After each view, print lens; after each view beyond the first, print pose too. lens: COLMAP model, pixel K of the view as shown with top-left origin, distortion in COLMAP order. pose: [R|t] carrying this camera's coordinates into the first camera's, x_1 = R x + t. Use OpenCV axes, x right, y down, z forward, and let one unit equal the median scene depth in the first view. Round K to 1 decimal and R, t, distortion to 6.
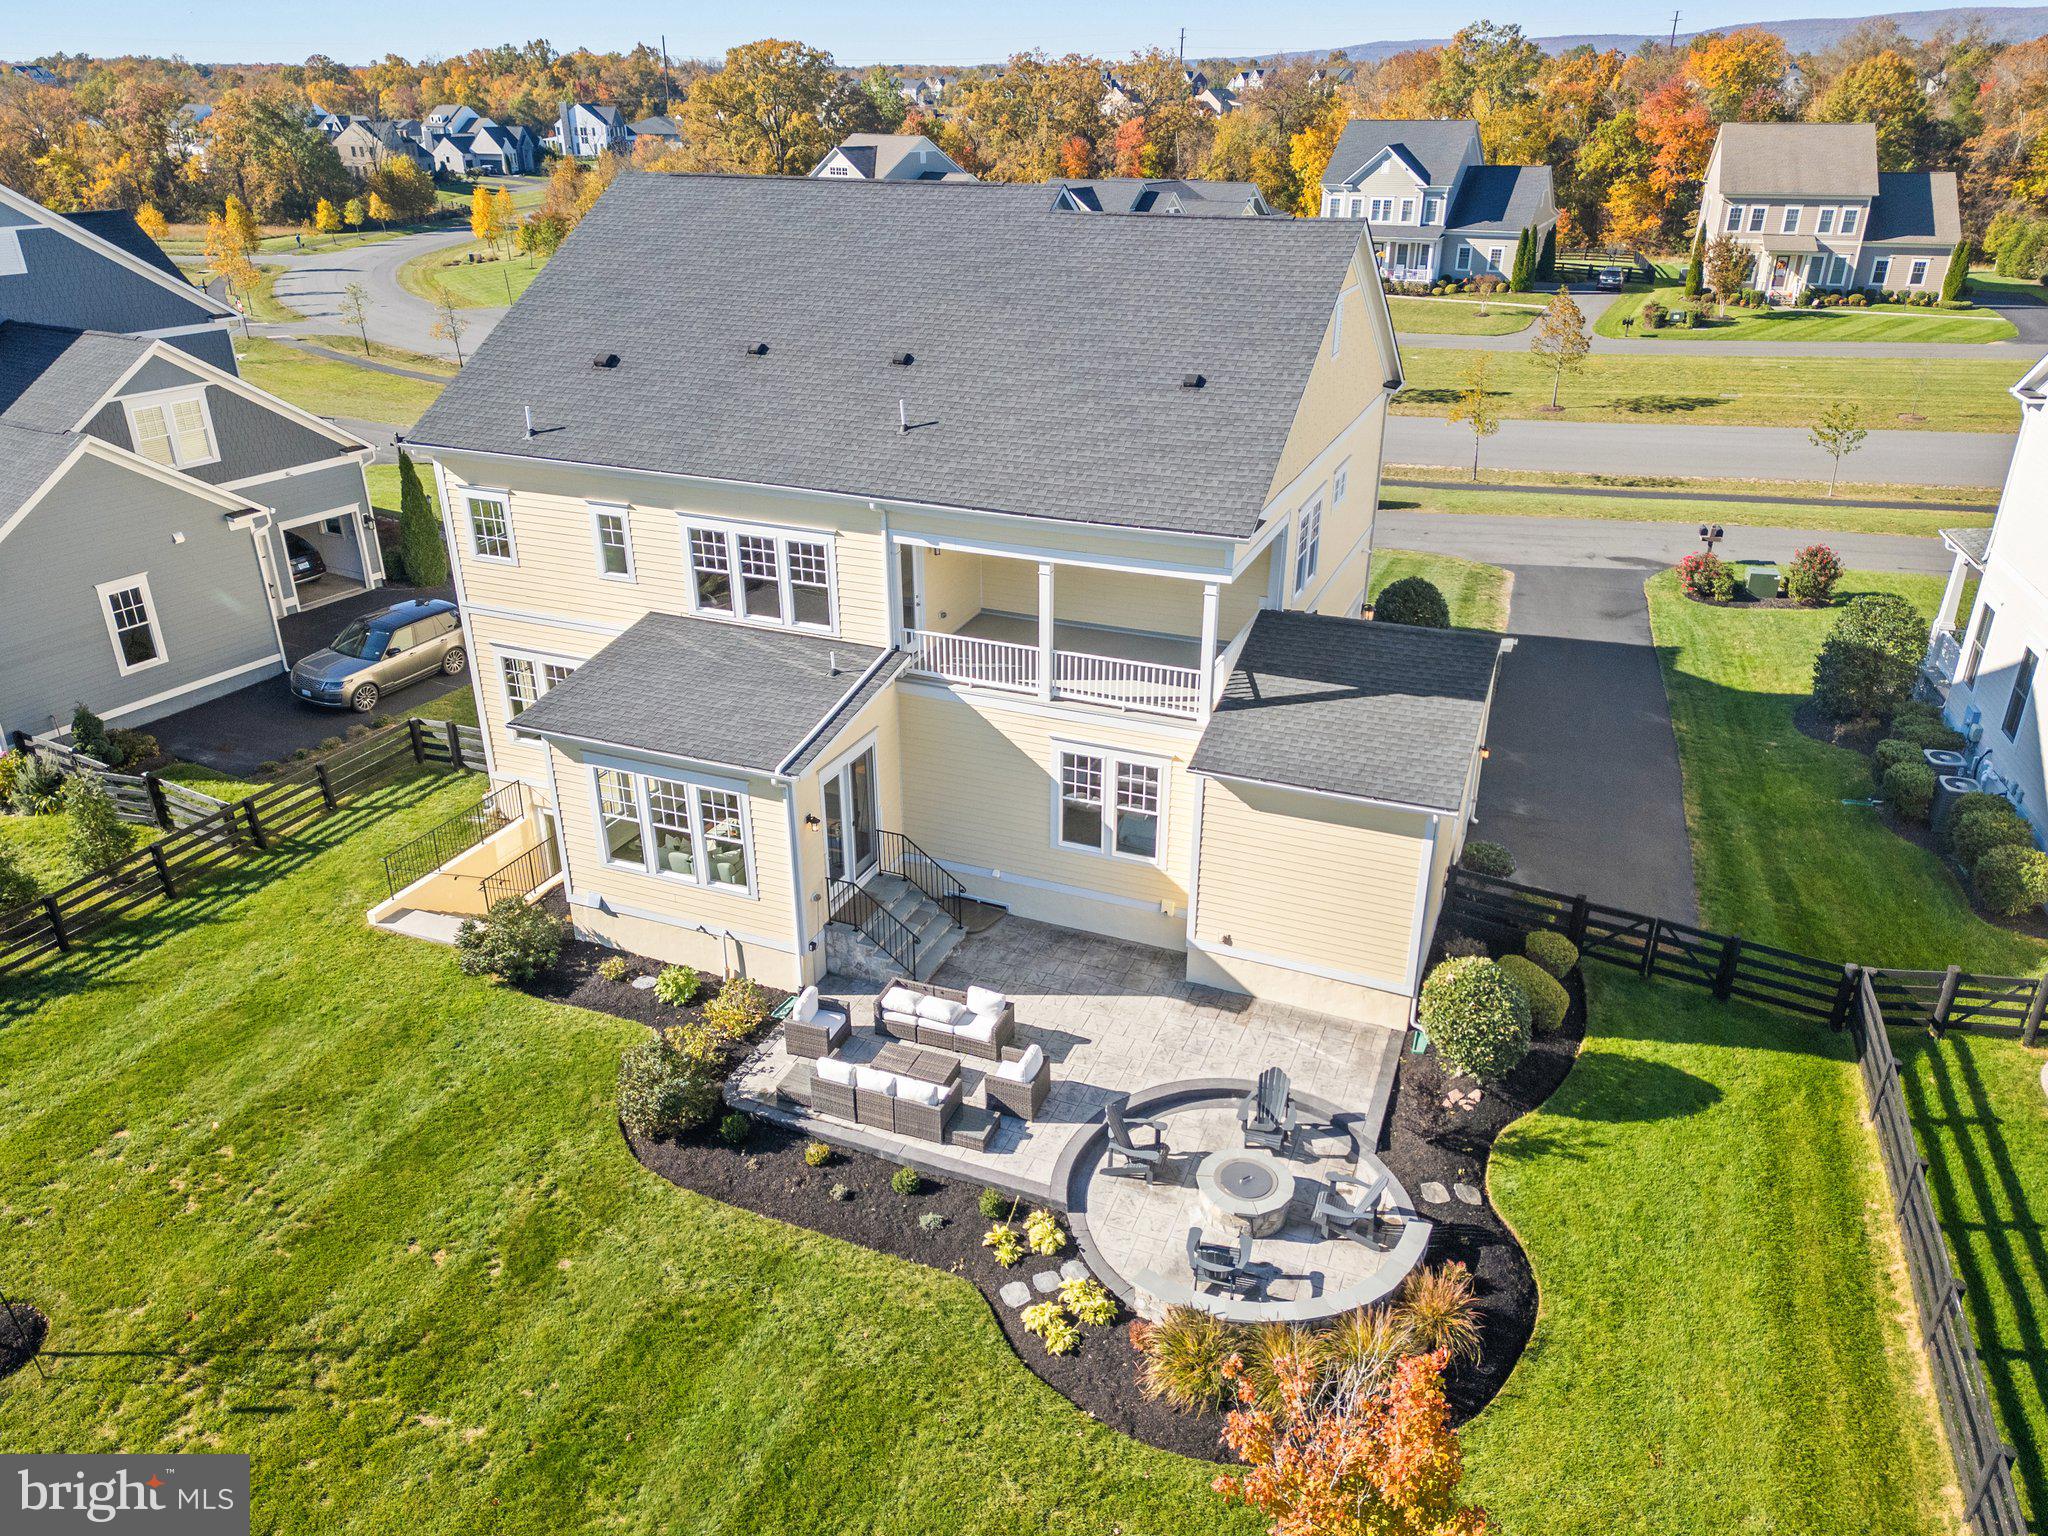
lens RADIAL K [[1481.6, 0, 1018.6], [0, 1481.6, 773.0], [0, 0, 1]] dist [0.045669, -0.026063]
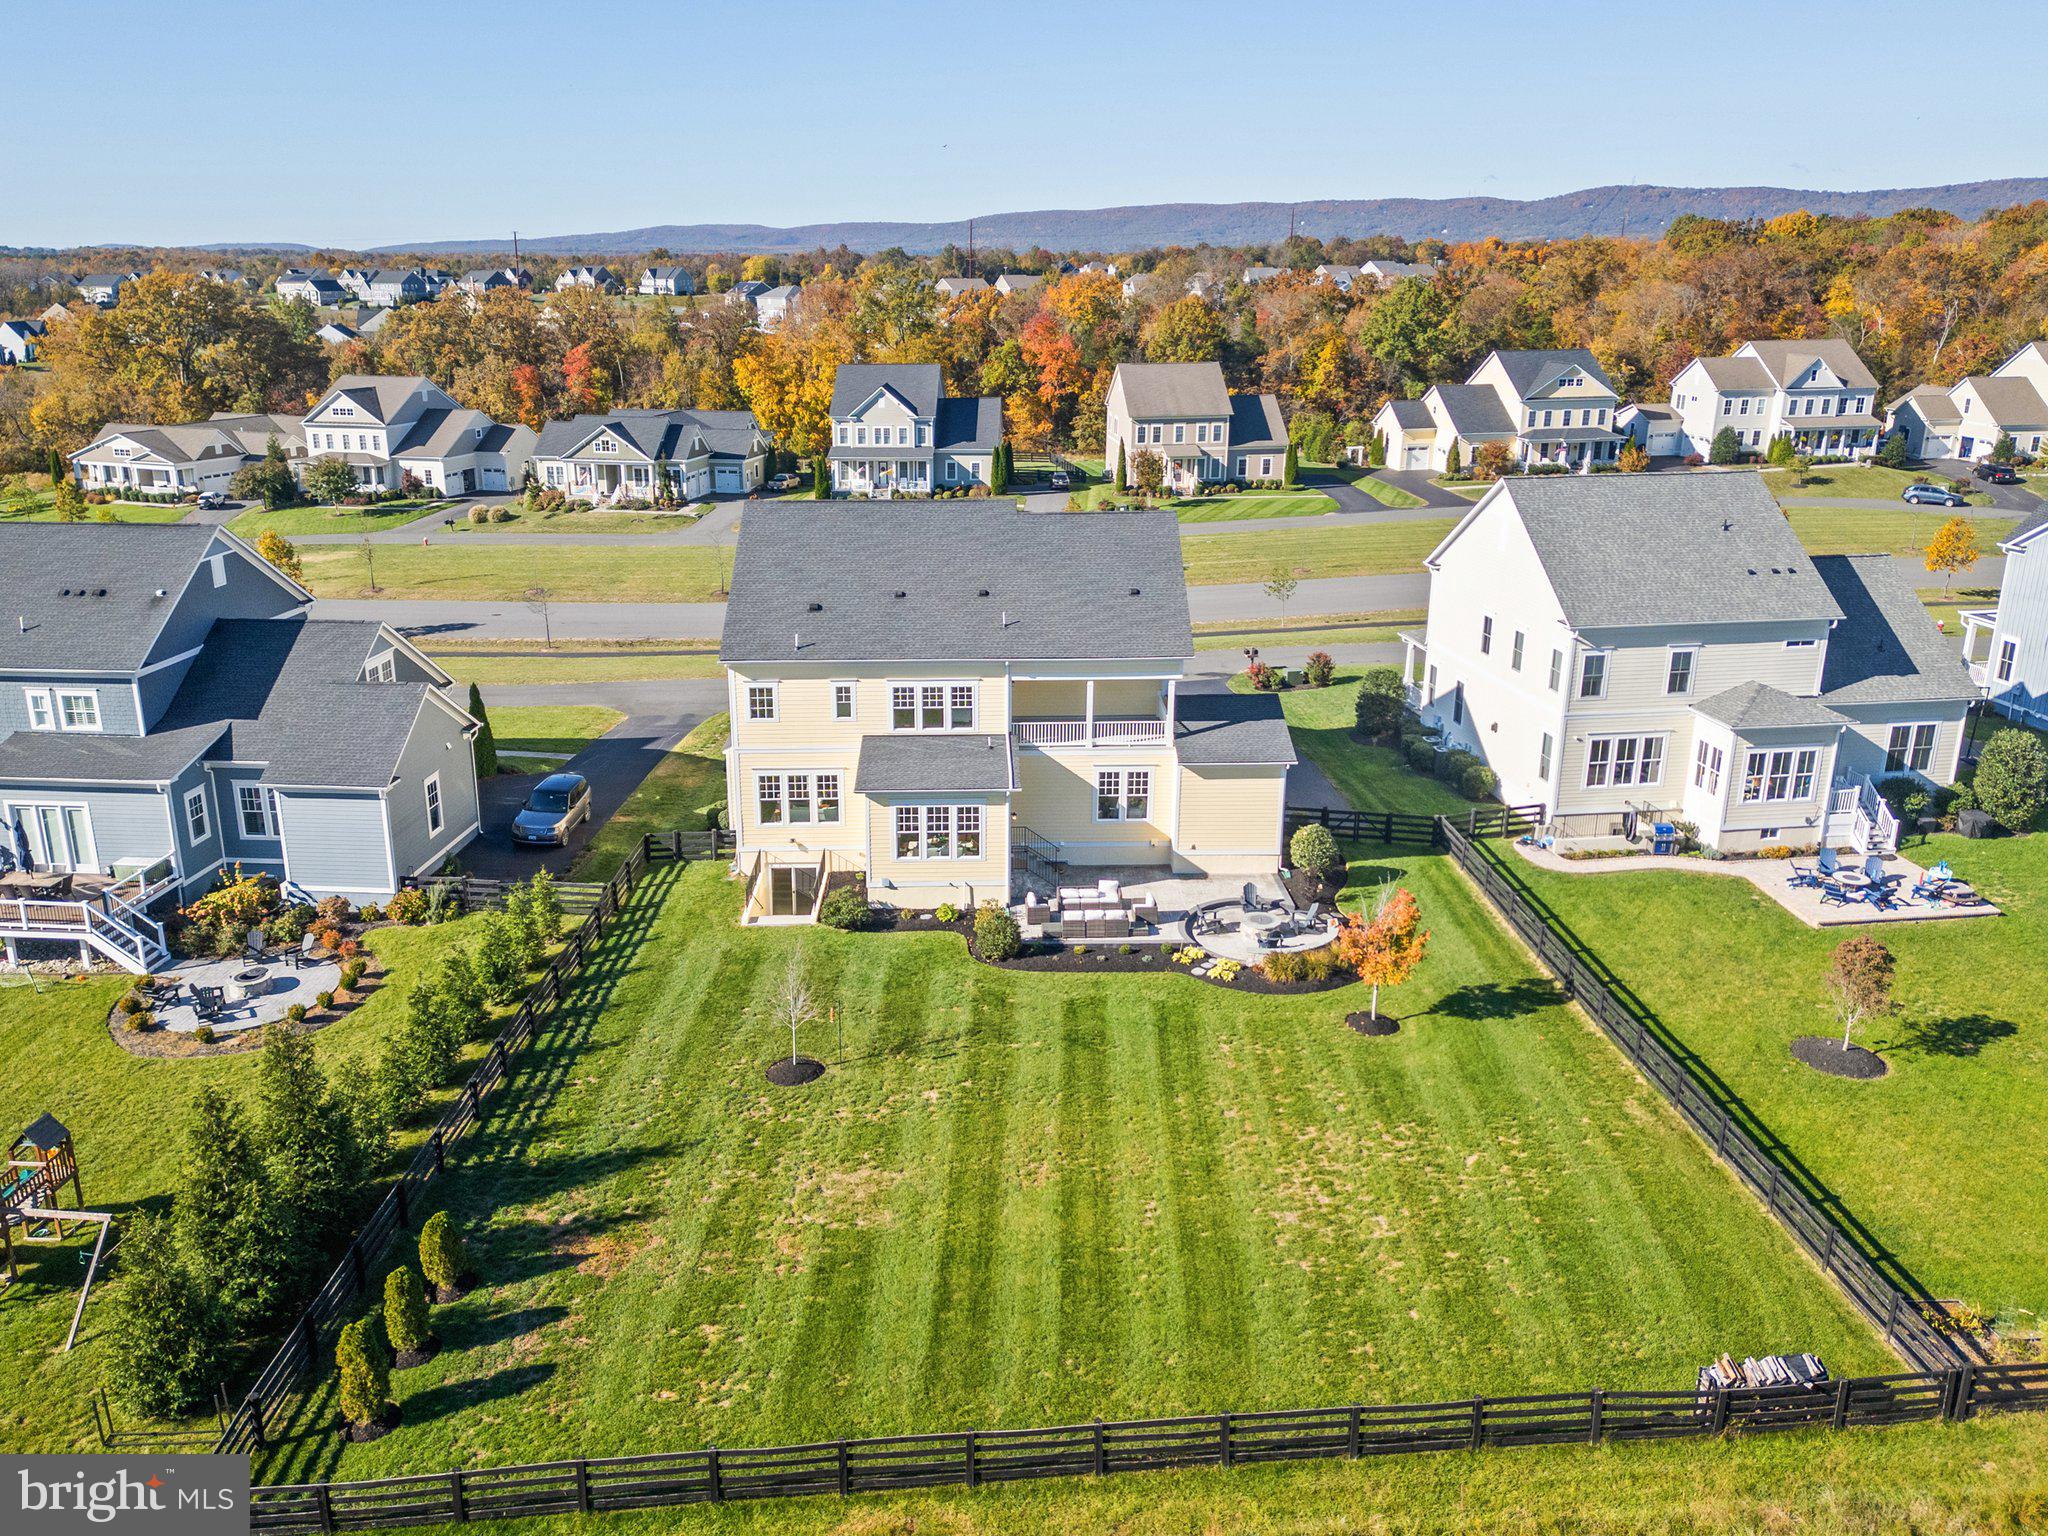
lens RADIAL K [[1591.5, 0, 999.7], [0, 1591.5, 811.3], [0, 0, 1]] dist [0.081417, -0.044412]
pose [[0.917651, -0.135602, 0.373535, -0.718697], [0.173988, 0.982194, -0.070871, 0.132430], [-0.357274, 0.130025, 0.924905, -0.759843]]
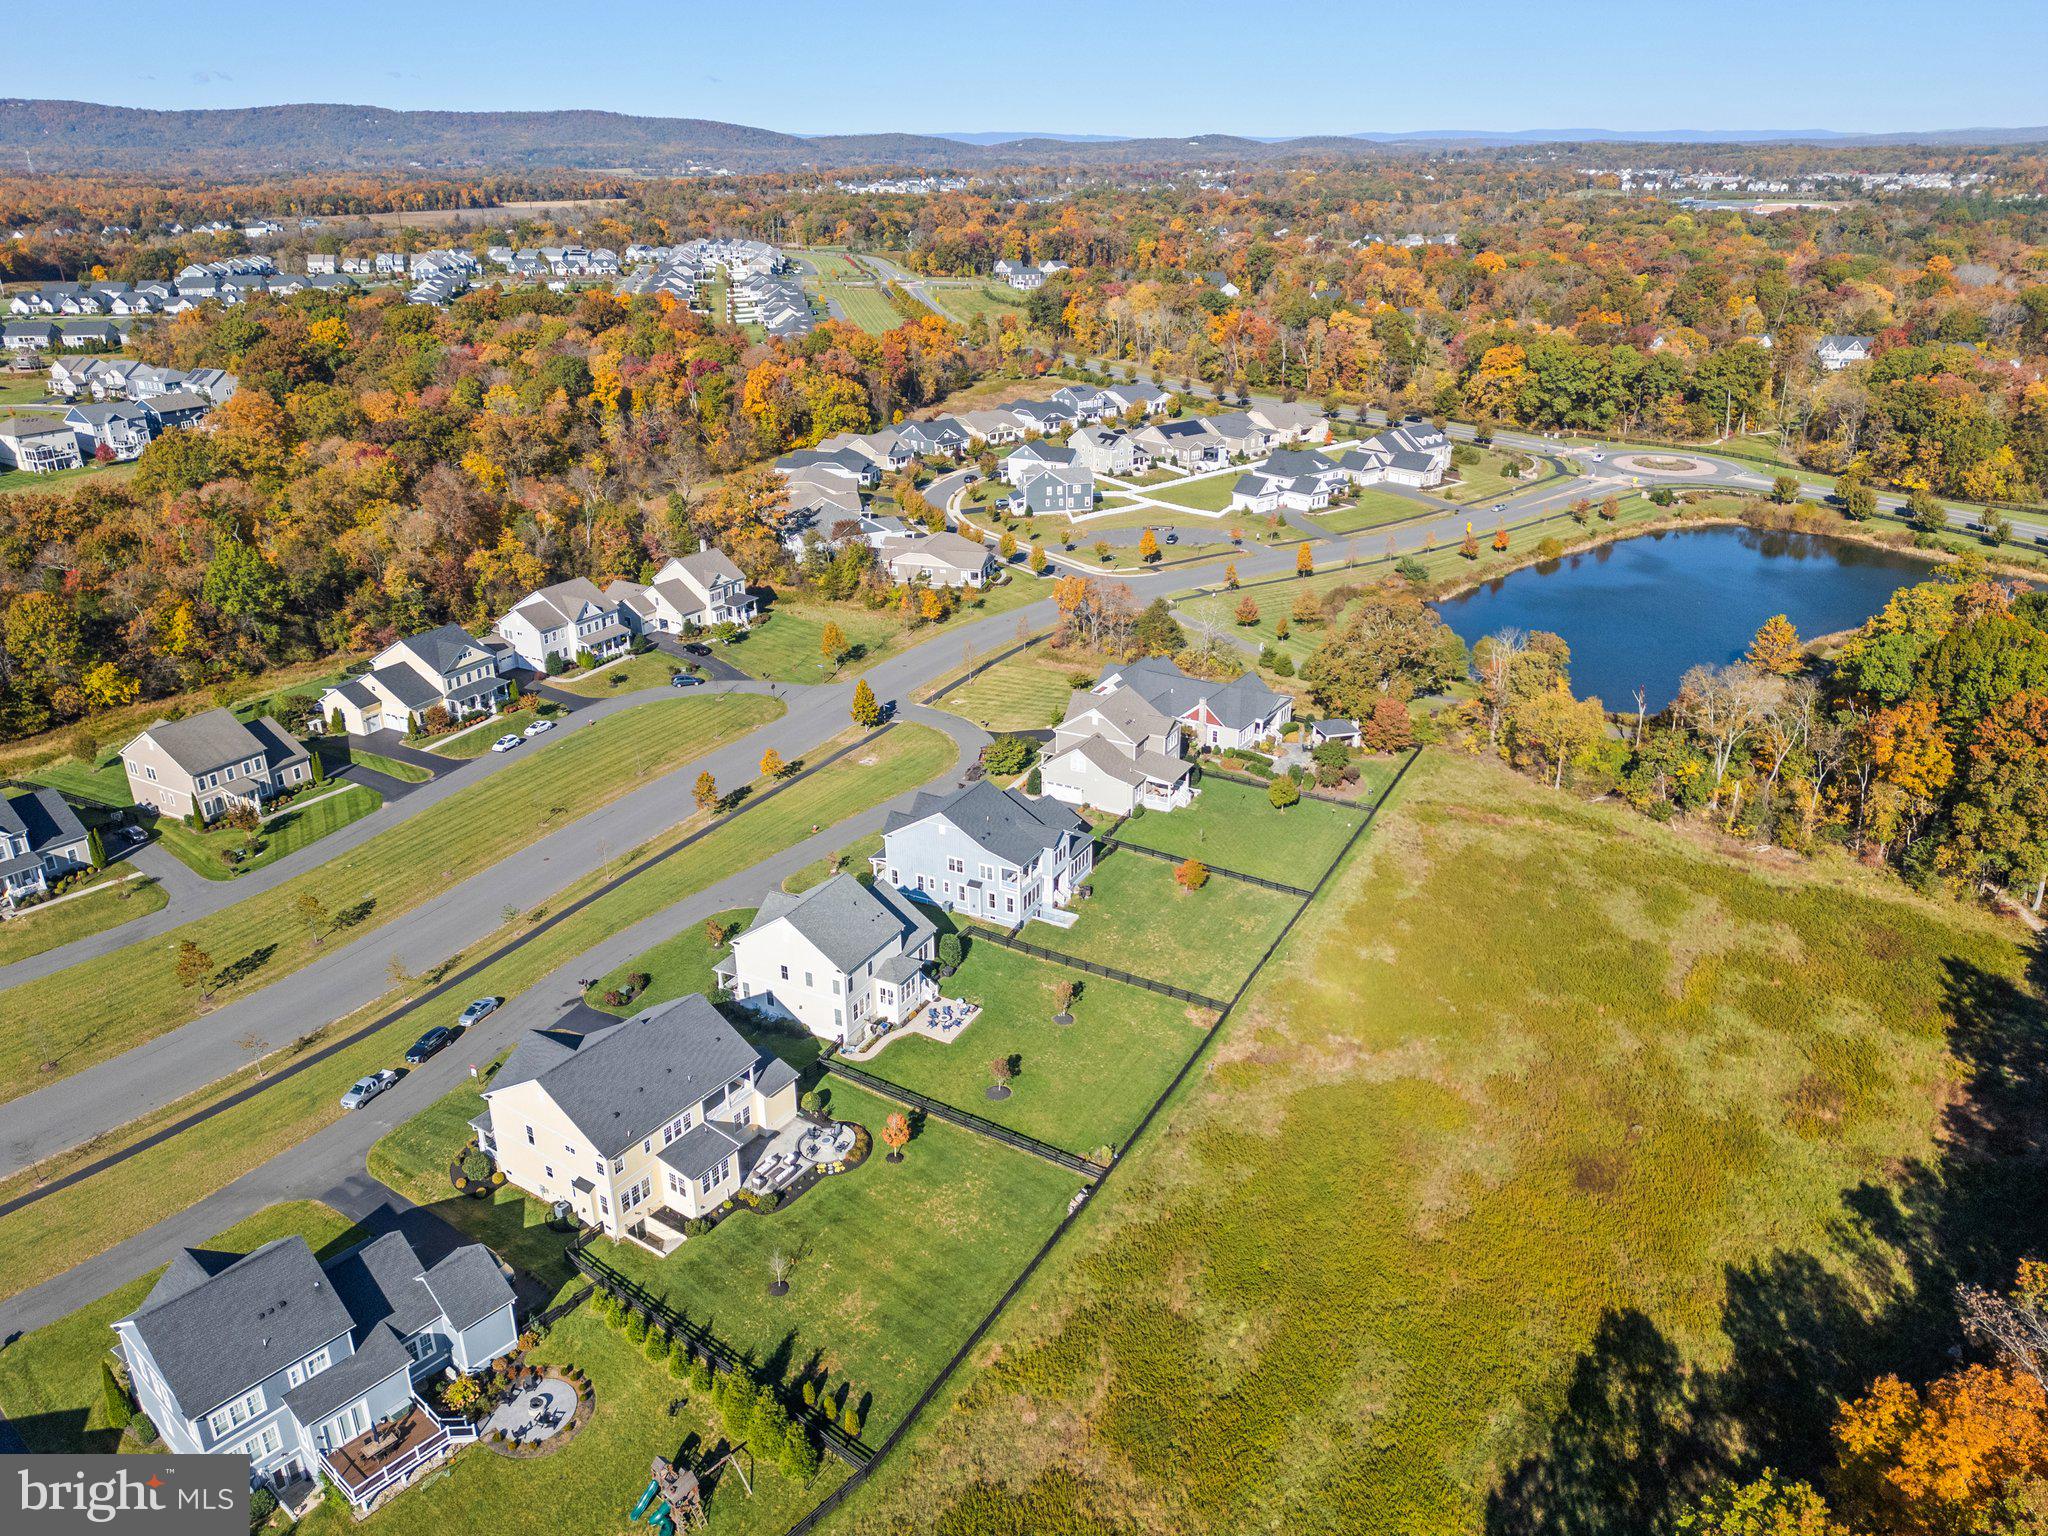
lens RADIAL K [[1481.6, 0, 1033.2], [0, 1481.6, 781.5], [0, 0, 1]] dist [0.045669, -0.026063]
pose [[0.213312, -0.390552, 0.895526, -2.858902], [0.424978, 0.862453, 0.274899, -1.453695], [-0.879711, 0.321940, 0.349947, -1.479199]]
